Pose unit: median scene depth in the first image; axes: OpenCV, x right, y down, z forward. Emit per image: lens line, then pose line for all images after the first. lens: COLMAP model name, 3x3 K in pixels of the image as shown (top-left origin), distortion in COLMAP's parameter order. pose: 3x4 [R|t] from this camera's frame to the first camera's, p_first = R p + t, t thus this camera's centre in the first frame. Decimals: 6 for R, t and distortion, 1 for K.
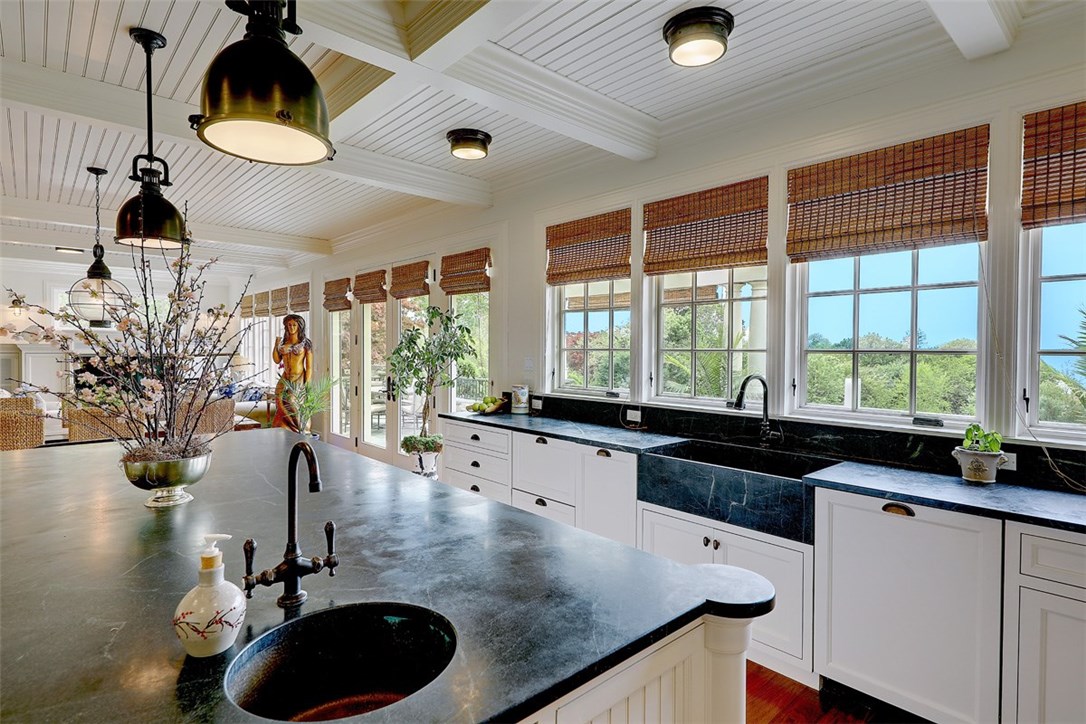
lens RADIAL K [[562.2, 0, 547.7], [0, 562.2, 355.4], [0, 0, 1]] dist [0.011277, 0.000829]
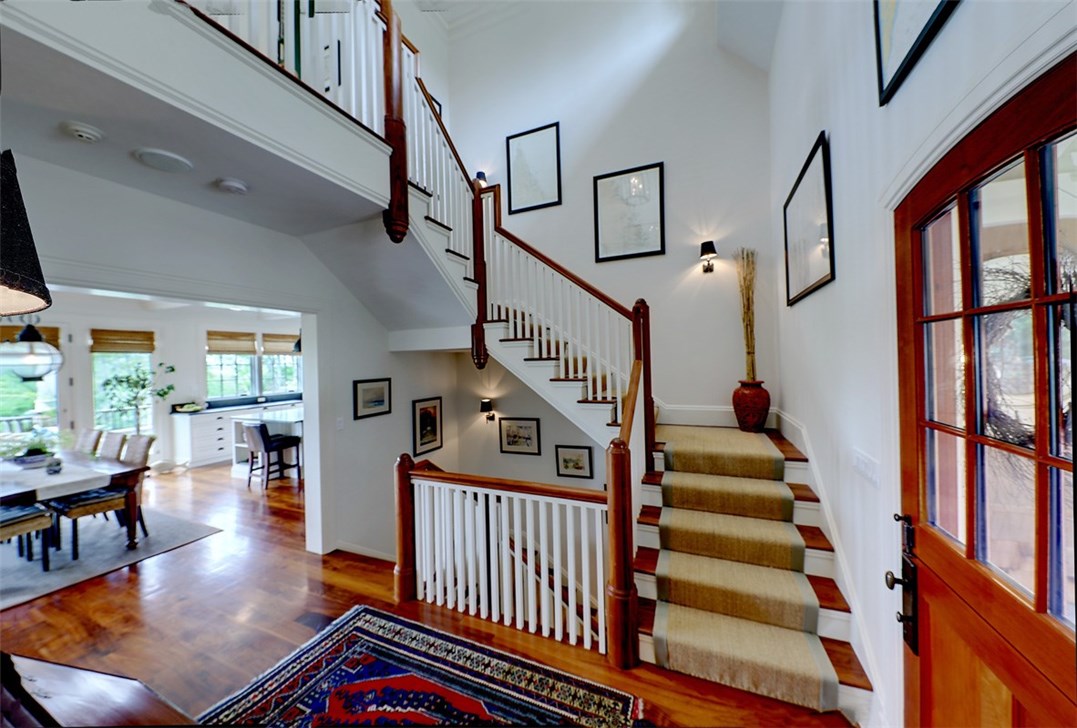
lens RADIAL K [[369.0, 0, 538.5], [0, 369.0, 364.0], [0, 0, 1]] dist [-0.000414, 0.000001]
pose [[-0.403226, 0.001319, 0.915100, -2.921404], [0.040354, 0.999052, 0.016342, -0.078450], [-0.914210, 0.043517, -0.402897, 0.504243]]
